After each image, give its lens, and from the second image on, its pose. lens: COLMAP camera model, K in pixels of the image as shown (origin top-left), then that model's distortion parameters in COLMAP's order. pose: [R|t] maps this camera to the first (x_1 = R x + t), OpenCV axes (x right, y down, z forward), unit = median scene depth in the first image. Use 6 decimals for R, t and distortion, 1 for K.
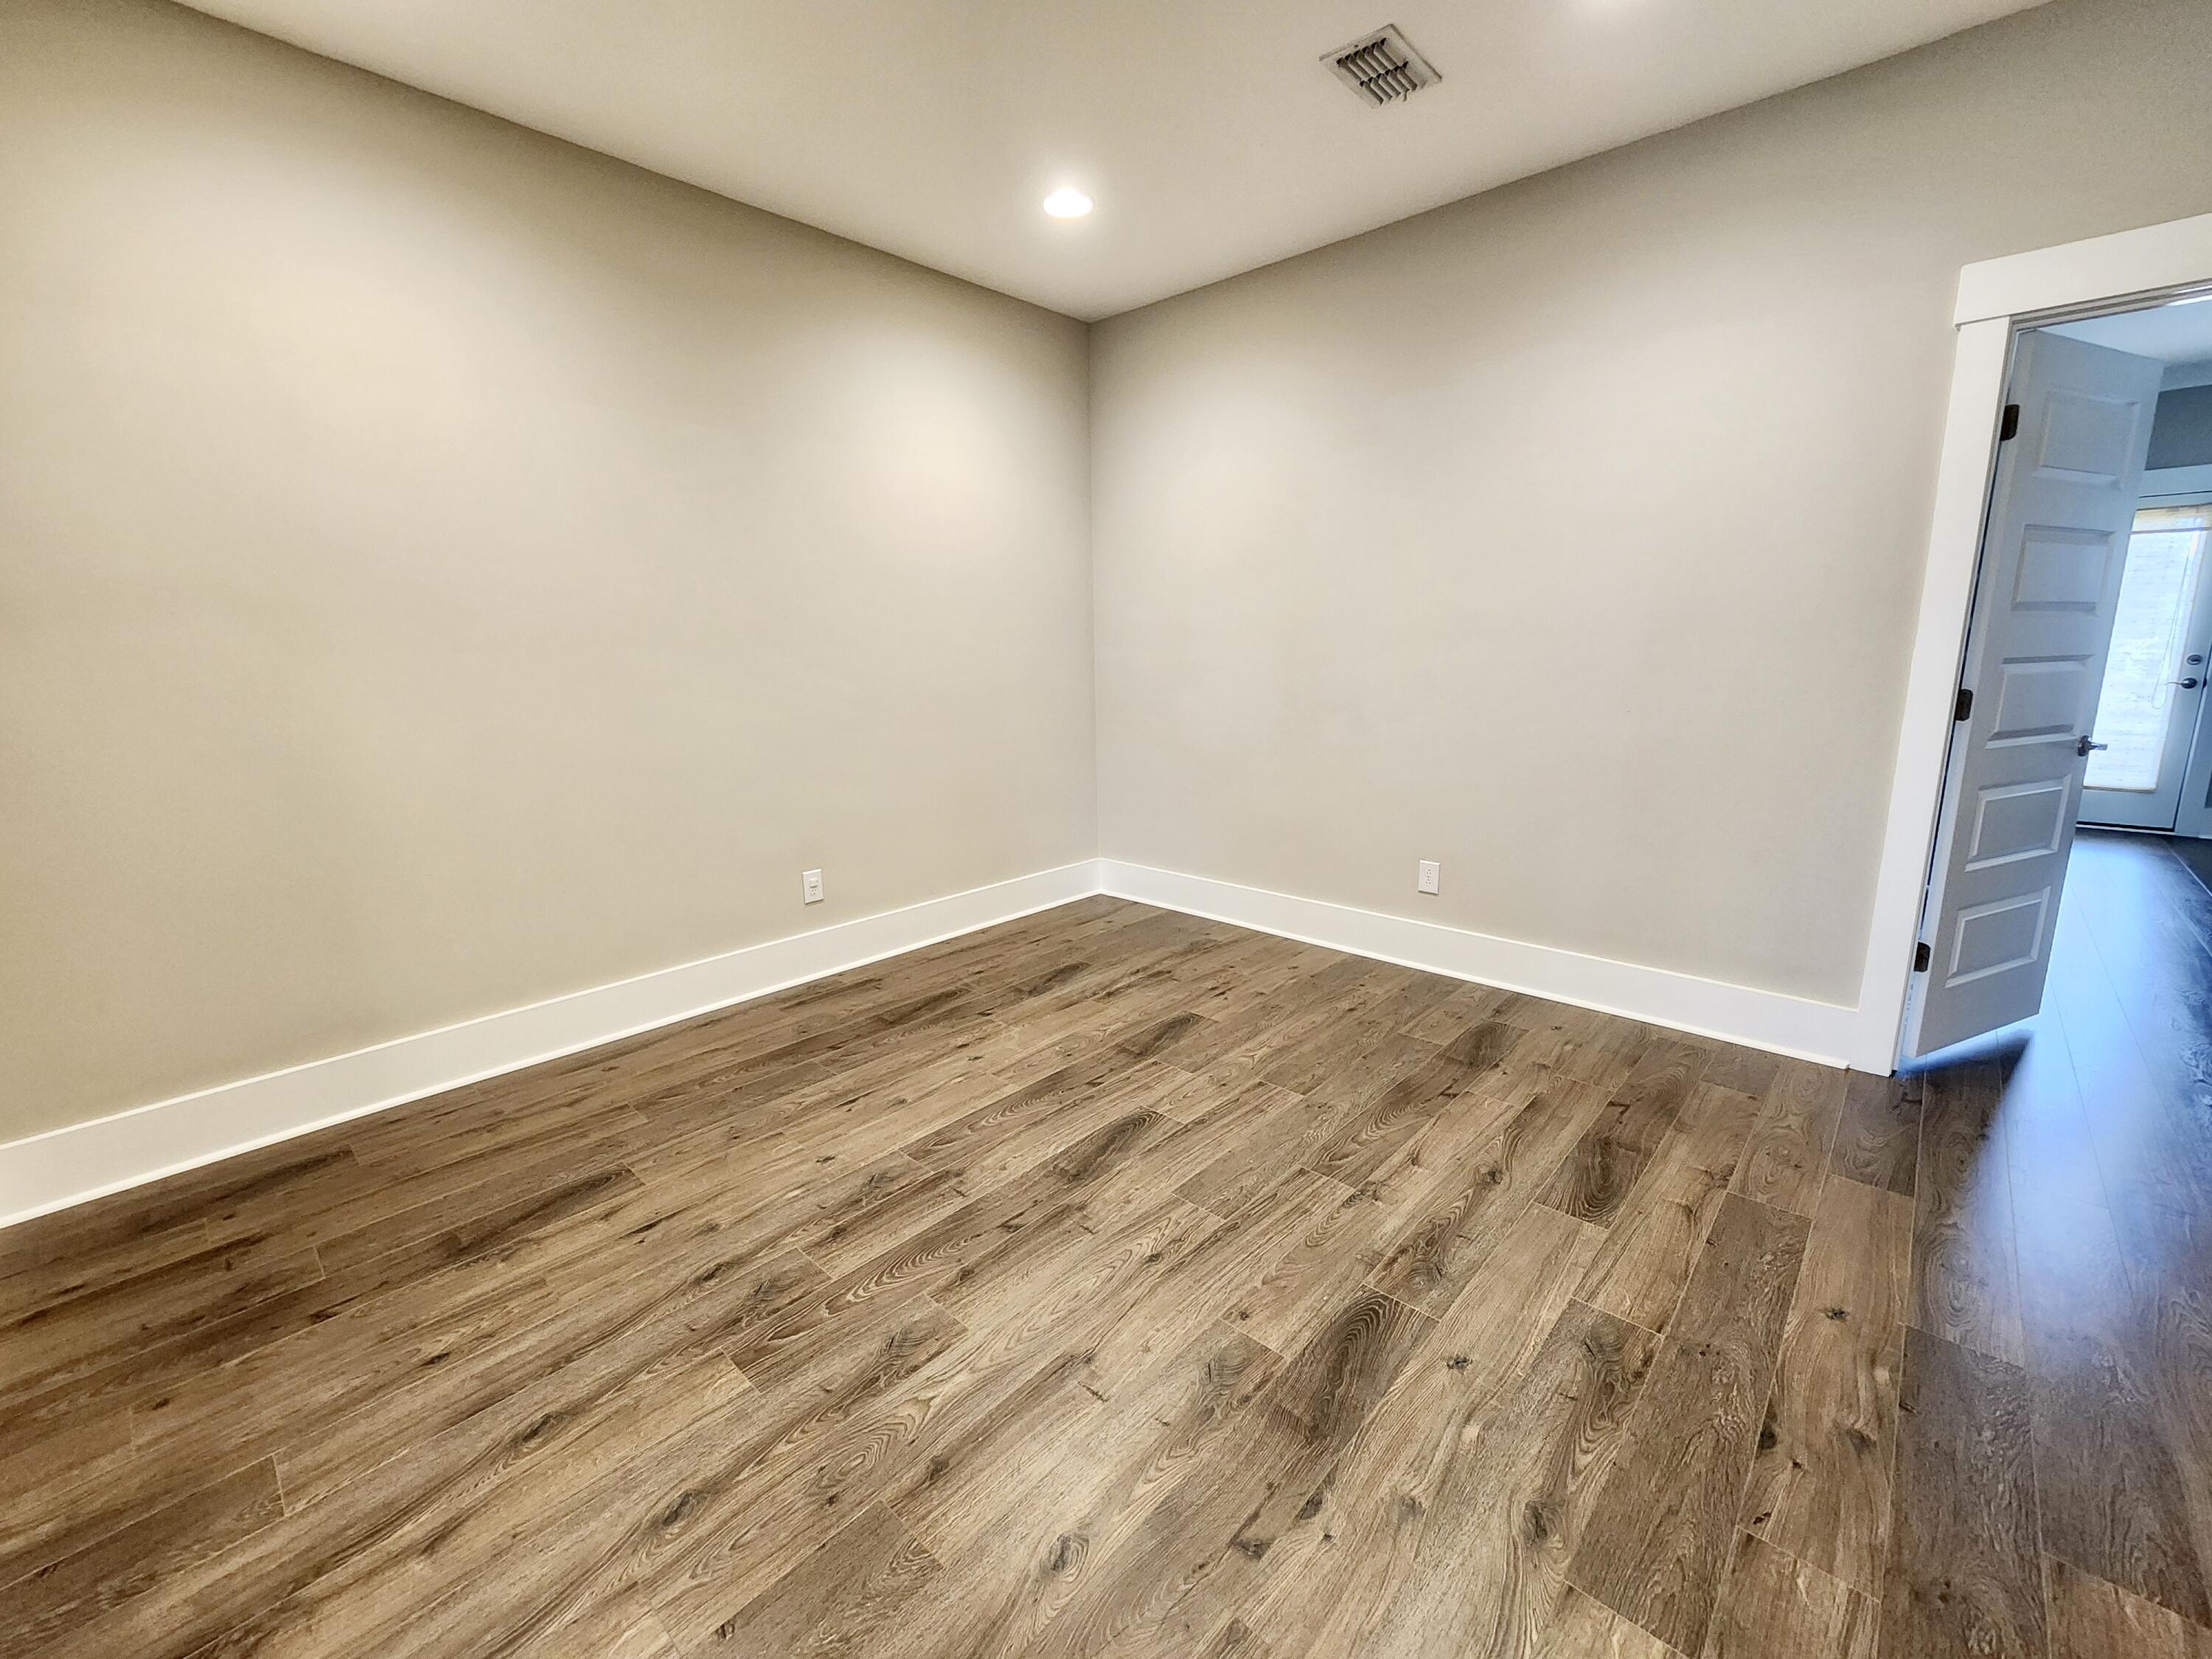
lens RADIAL K [[907.4, 0, 1091.2], [0, 907.4, 826.8], [0, 0, 1]] dist [0.002575, 0.000206]
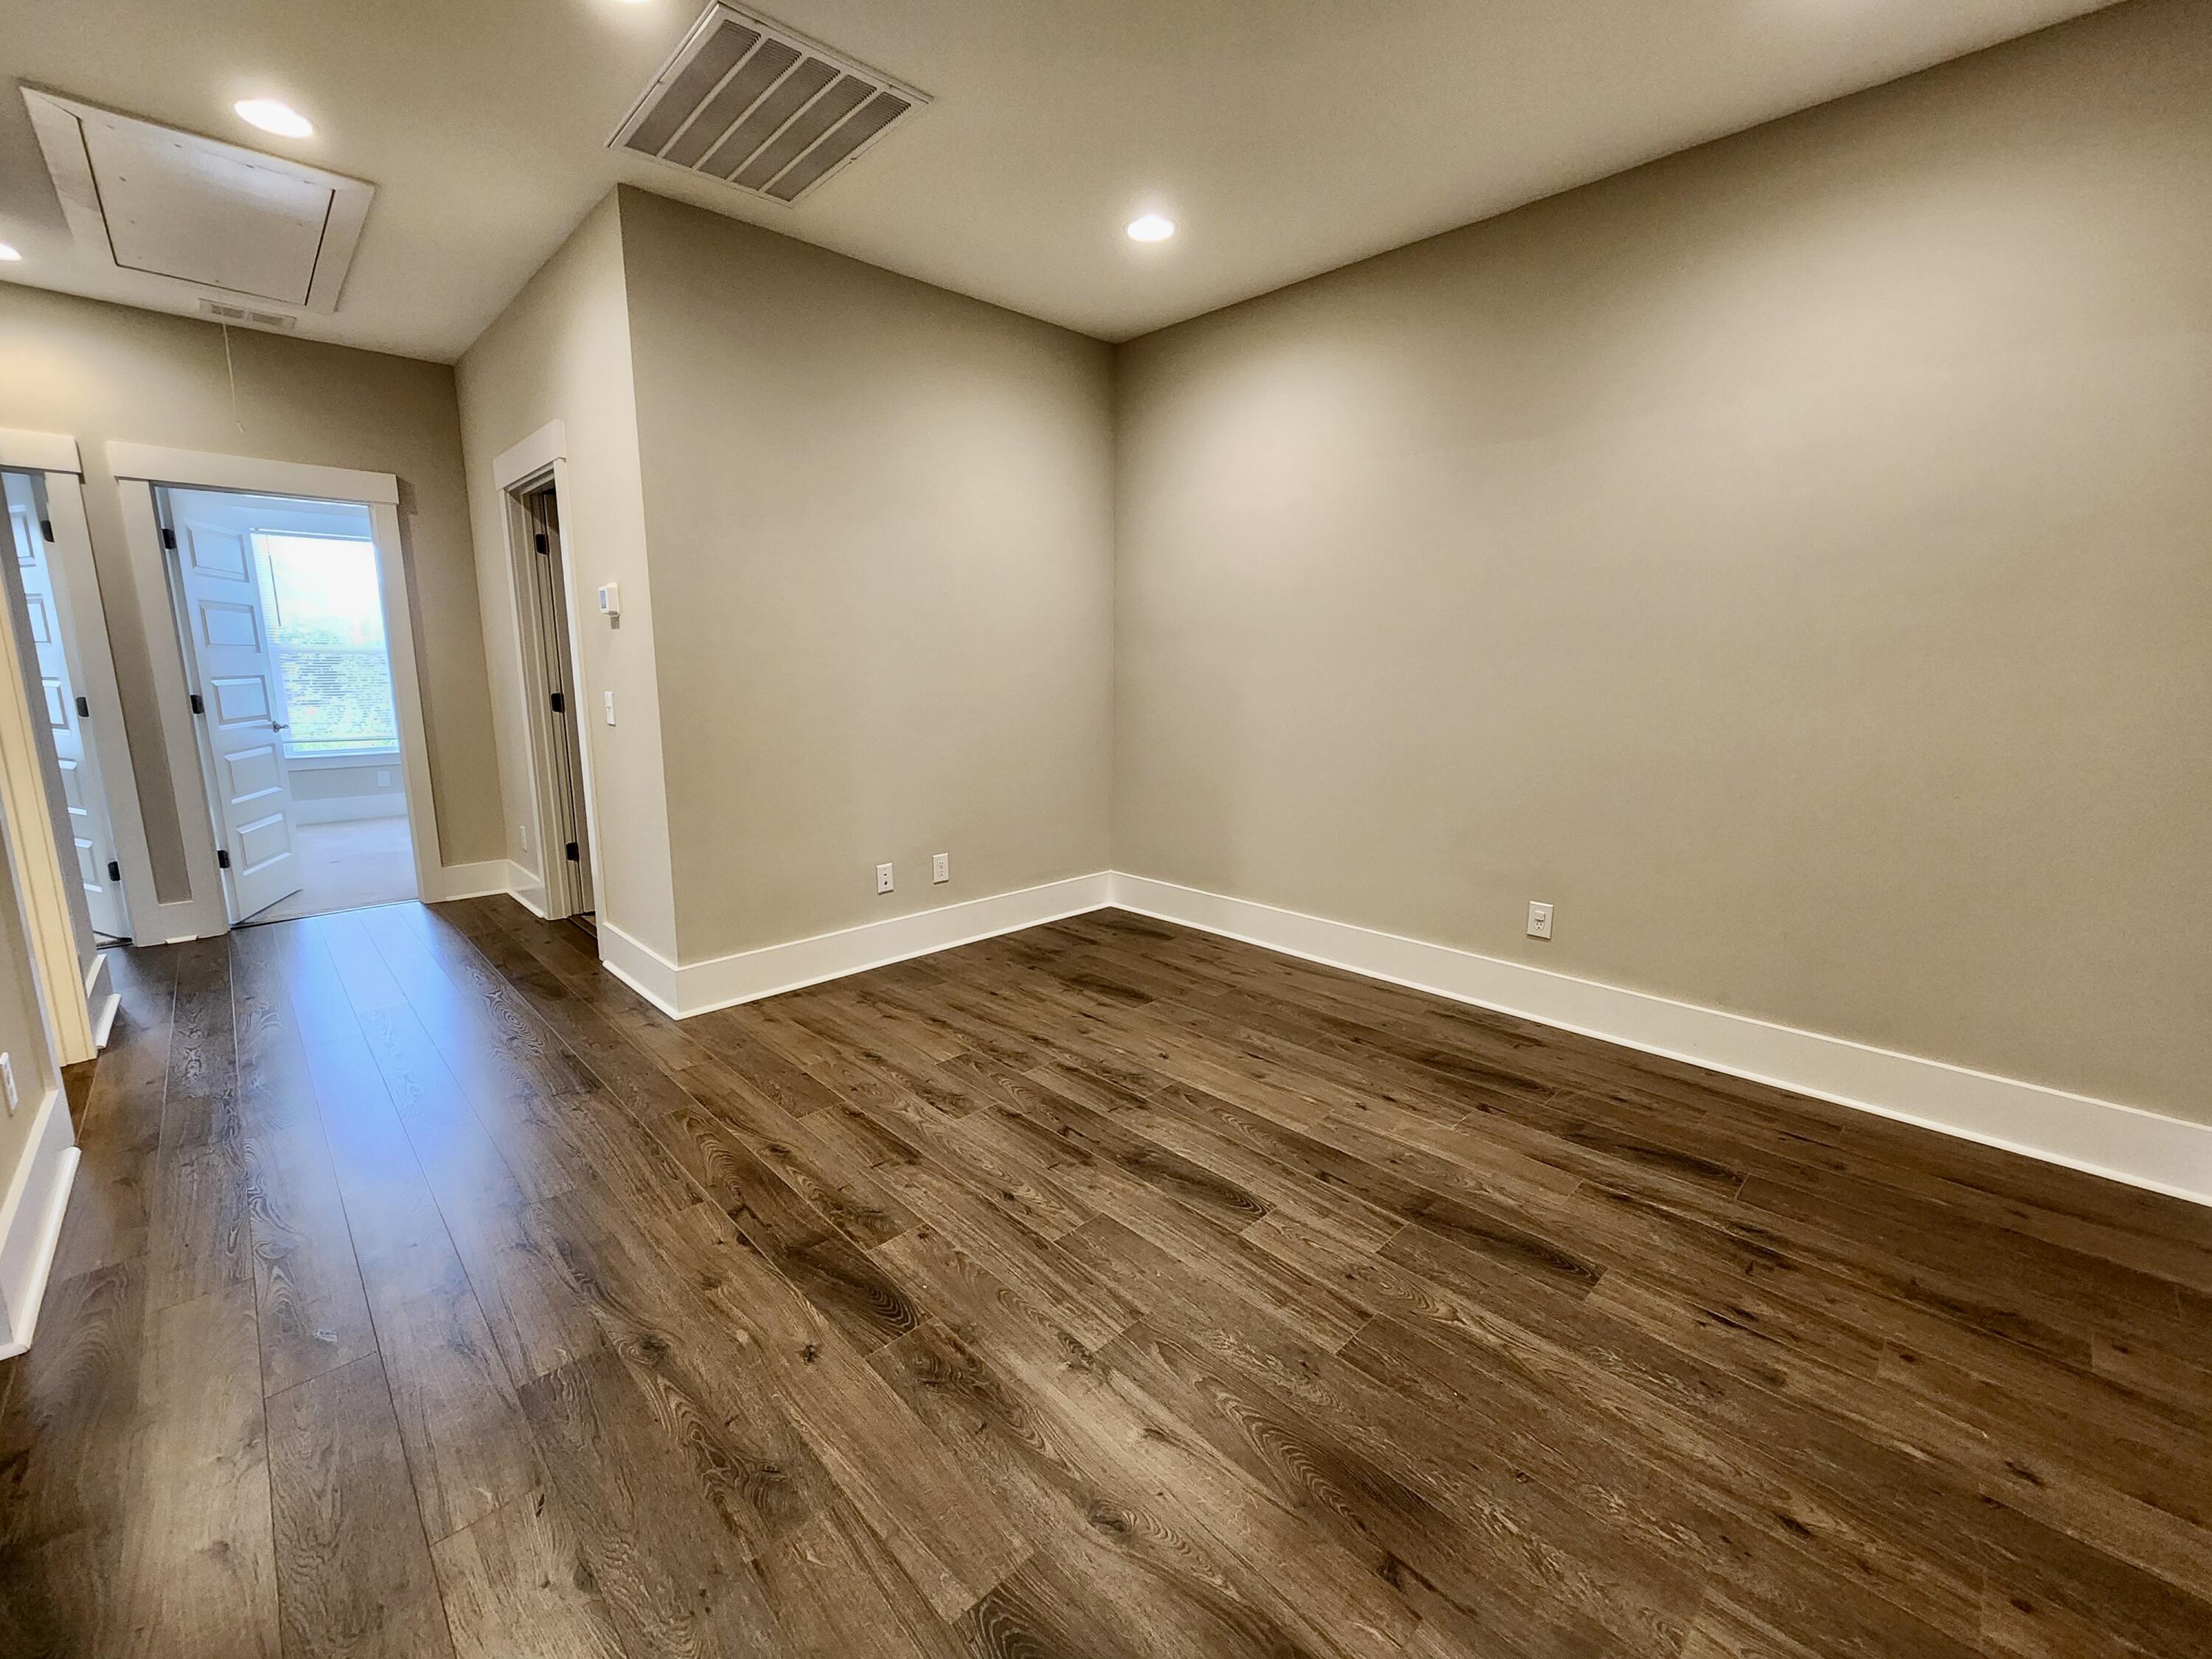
lens RADIAL K [[907.4, 0, 1097.5], [0, 907.4, 832.9], [0, 0, 1]] dist [0.002575, 0.000206]
pose [[-0.049594, 0.202786, -0.977966, 0.957339], [-0.195908, 0.958175, 0.208617, -0.197590], [0.979367, 0.201938, -0.007792, 0.900860]]
